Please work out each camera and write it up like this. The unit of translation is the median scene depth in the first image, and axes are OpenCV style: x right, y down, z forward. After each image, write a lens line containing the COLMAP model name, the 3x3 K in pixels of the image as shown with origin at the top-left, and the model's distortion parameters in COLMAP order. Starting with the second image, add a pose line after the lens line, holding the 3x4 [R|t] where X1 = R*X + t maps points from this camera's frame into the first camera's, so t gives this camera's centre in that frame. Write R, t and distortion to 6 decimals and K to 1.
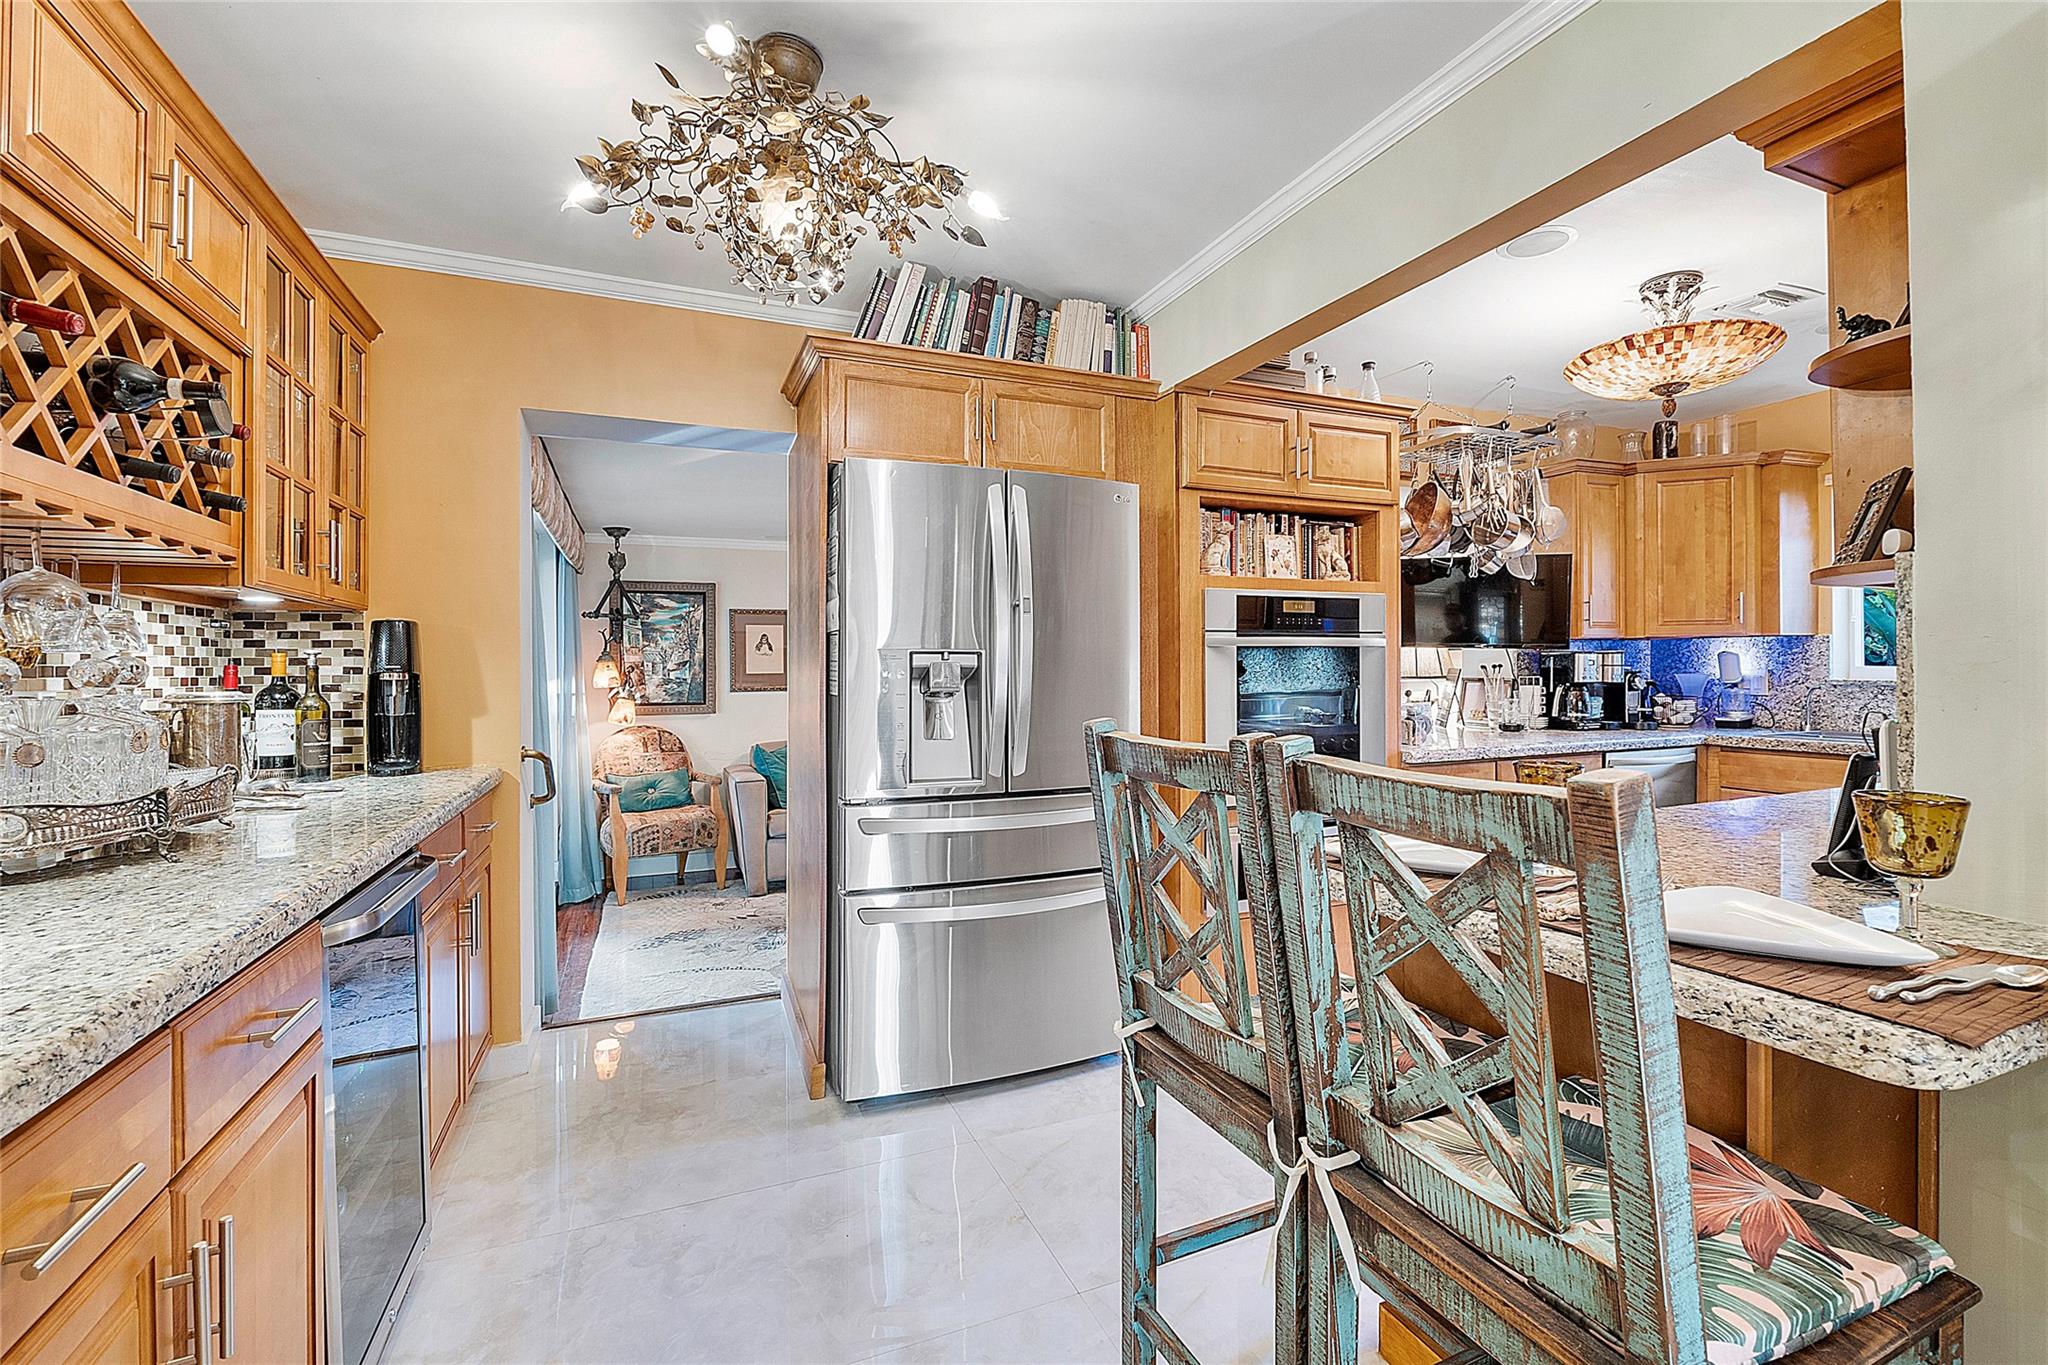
lens RADIAL K [[876.5, 0, 1024.3], [0, 876.5, 672.0], [0, 0, 1]] dist [-0.004795, -0.001068]
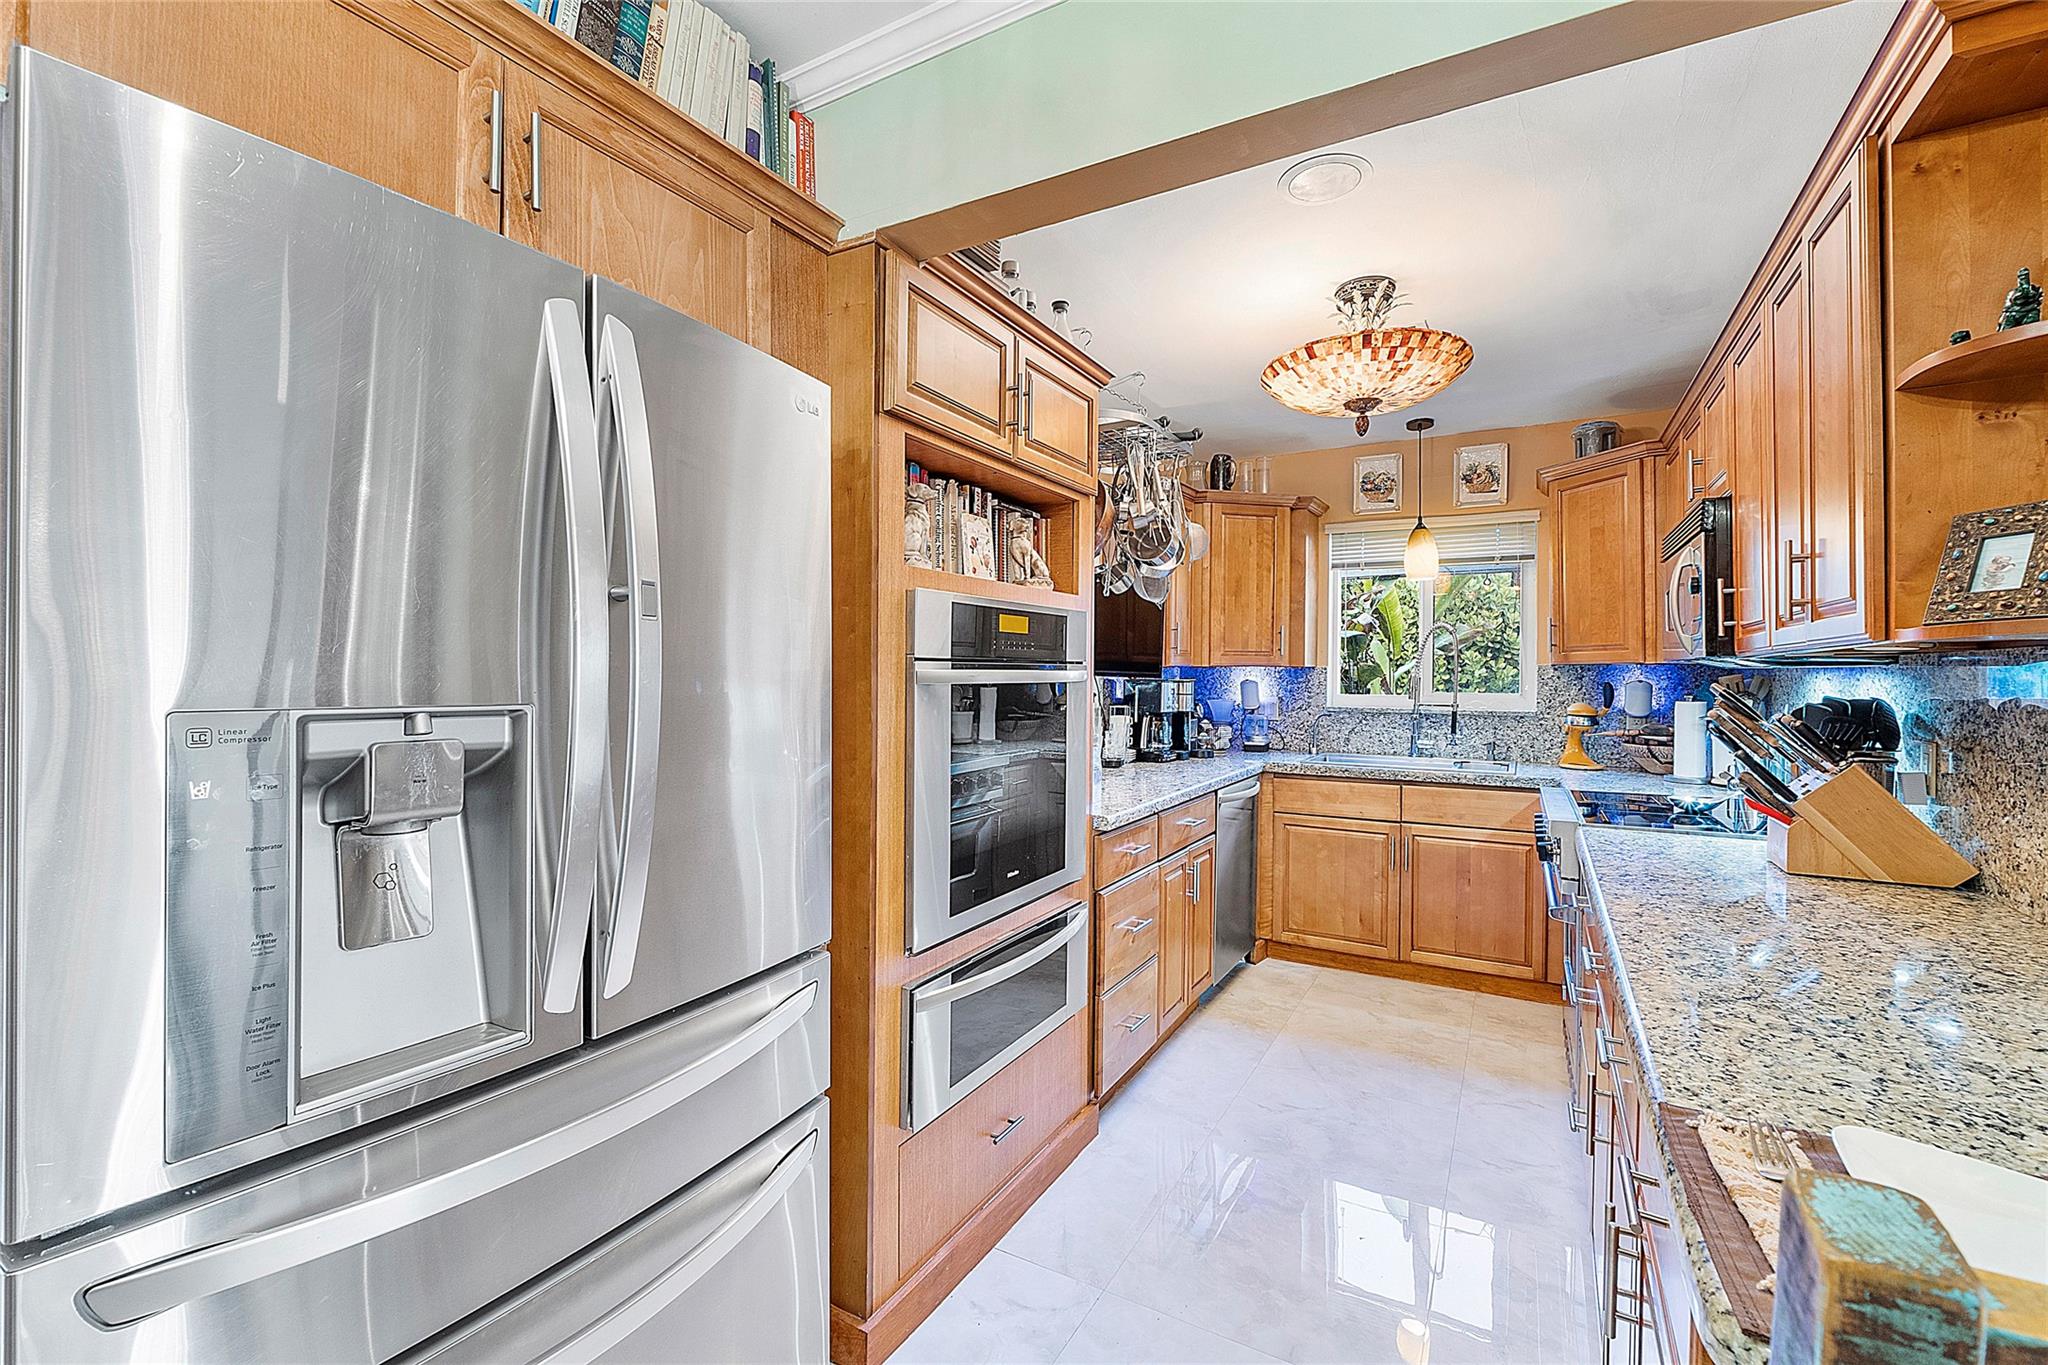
lens RADIAL K [[866.2, 0, 1024.0], [0, 866.2, 682.5], [0, 0, 1]] dist [-0.005268, -0.000485]
pose [[0.792916, 0.002369, 0.609327, -0.101205], [-0.005111, 0.999983, 0.002764, -0.034594], [-0.609310, -0.005306, 0.792914, 0.514546]]
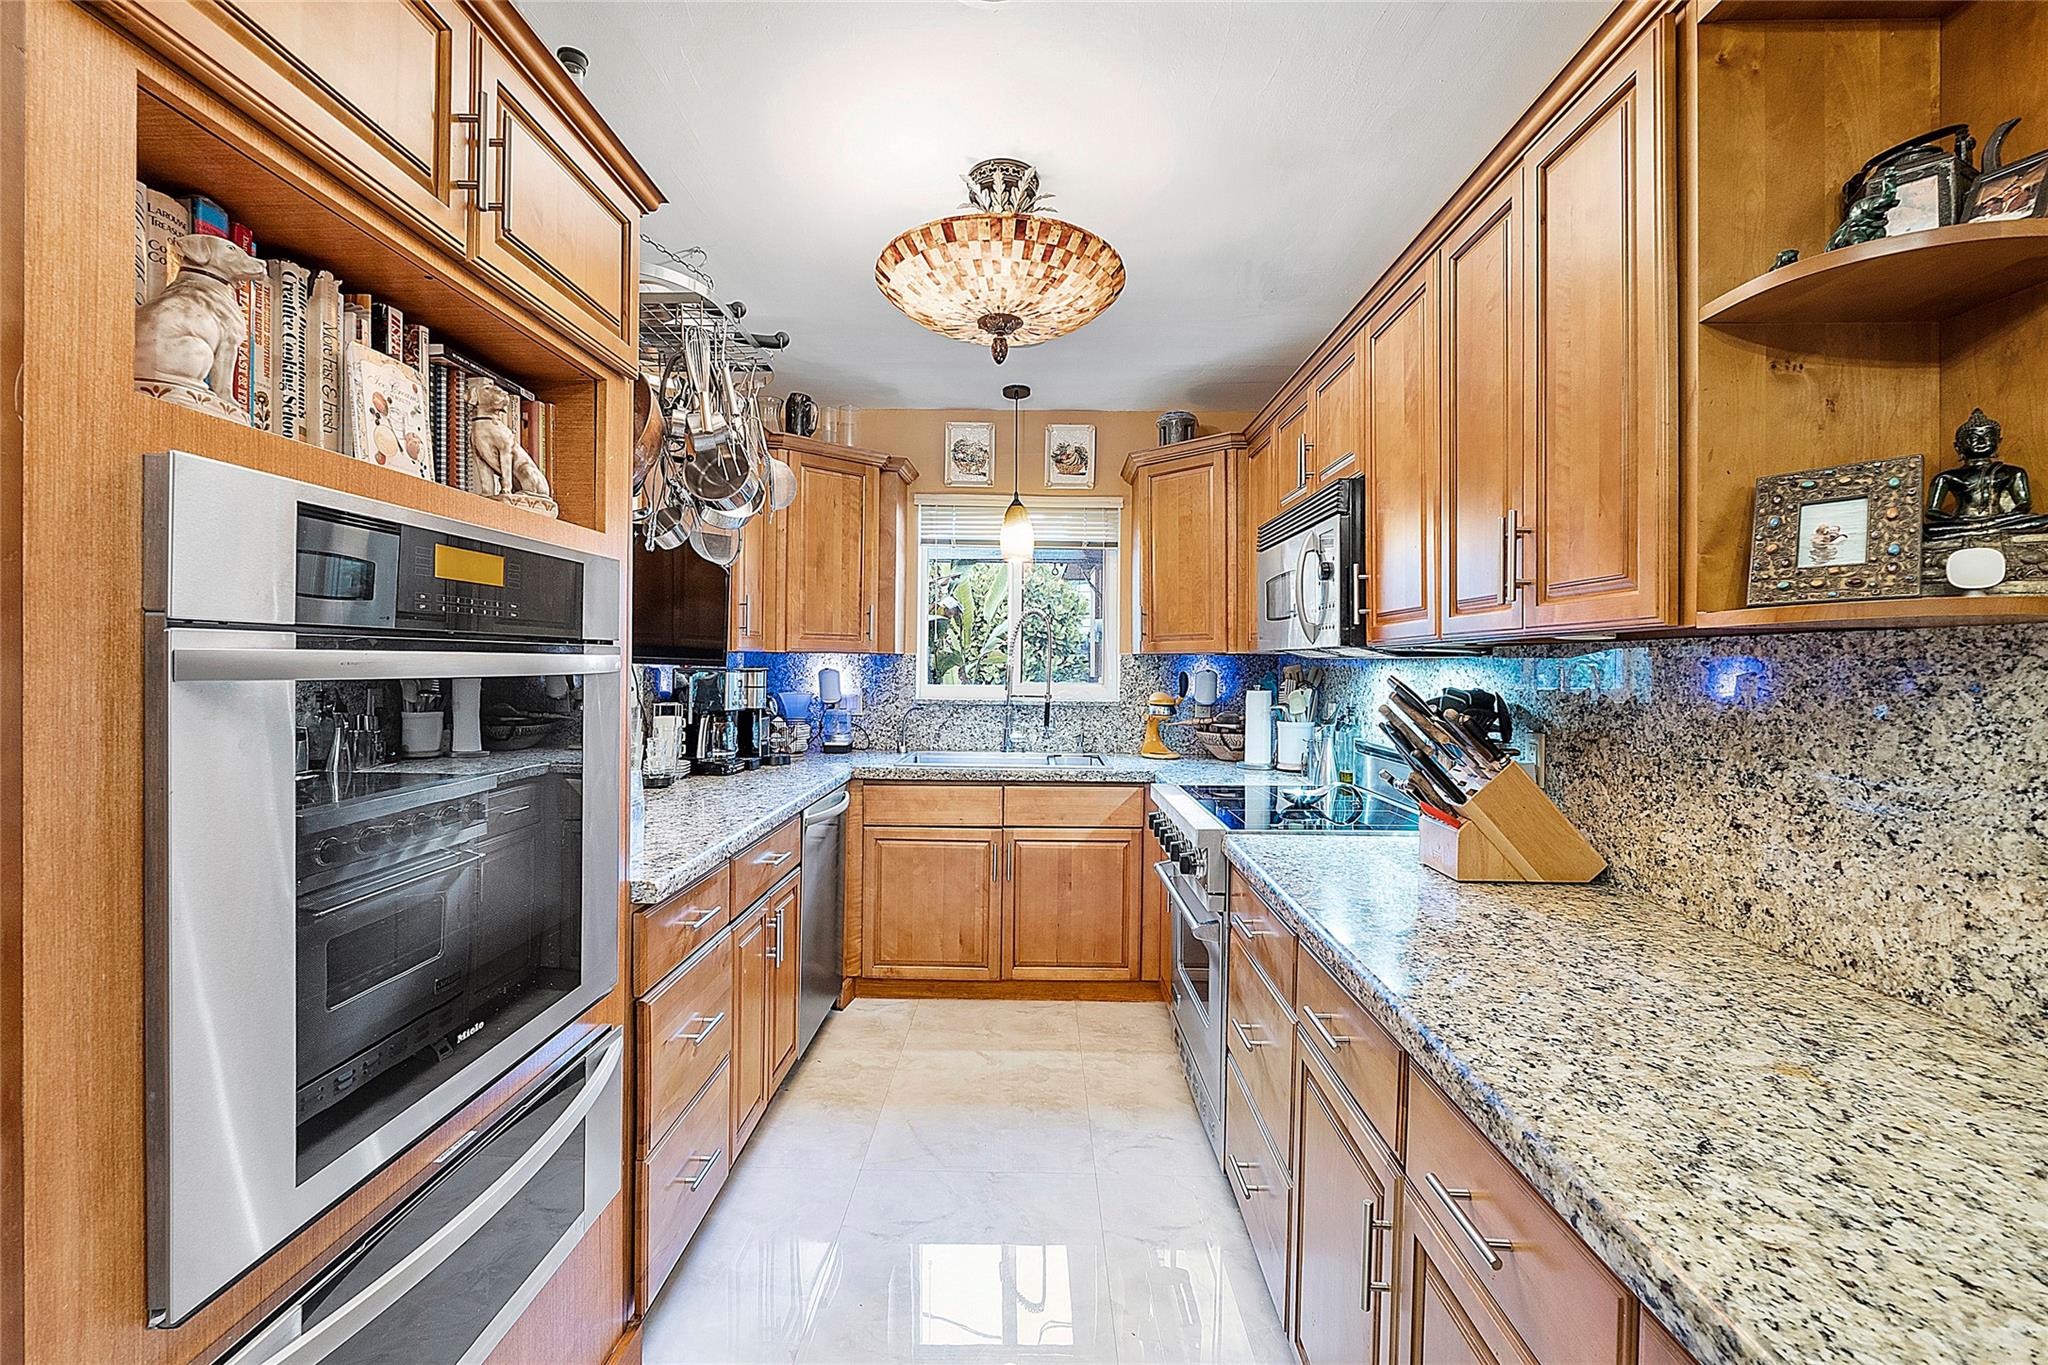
lens RADIAL K [[866.8, 0, 1022.6], [0, 866.8, 673.8], [0, 0, 1]] dist [-0.008181, -0.000472]
pose [[0.396178, -0.000988, 0.918173, 0.083370], [-0.006489, 0.999971, 0.003876, -0.036418], [-0.918151, -0.007493, 0.396161, 0.721814]]
